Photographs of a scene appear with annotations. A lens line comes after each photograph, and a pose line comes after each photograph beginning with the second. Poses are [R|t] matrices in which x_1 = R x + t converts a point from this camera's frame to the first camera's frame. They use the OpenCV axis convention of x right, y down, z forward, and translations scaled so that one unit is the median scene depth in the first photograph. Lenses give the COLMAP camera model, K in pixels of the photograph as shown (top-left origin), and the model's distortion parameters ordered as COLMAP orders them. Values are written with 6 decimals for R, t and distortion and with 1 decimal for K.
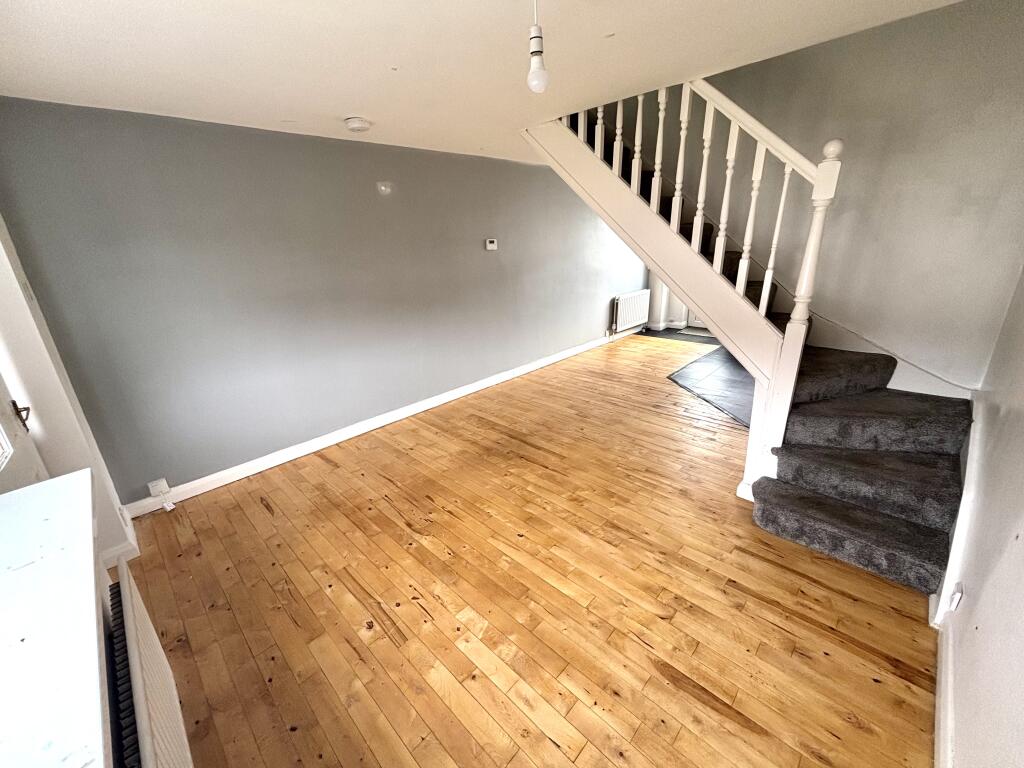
lens RADIAL K [[410.6, 0, 510.2], [0, 410.6, 383.9], [0, 0, 1]] dist [0.014582, -0.000266]
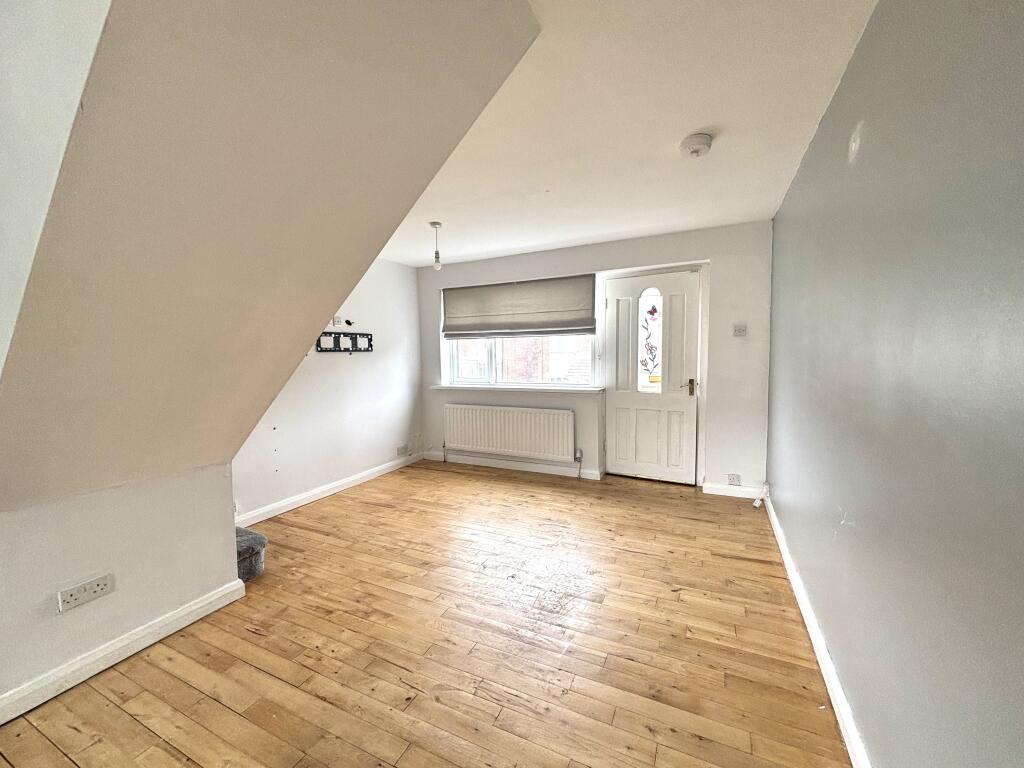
lens RADIAL K [[410.6, 0, 510.2], [0, 410.6, 383.9], [0, 0, 1]] dist [0.014582, -0.000266]
pose [[-0.946151, 0.089167, -0.311204, 0.296860], [-0.050304, 0.909145, 0.413431, -0.635902], [0.319794, 0.406823, -0.855702, 2.094307]]
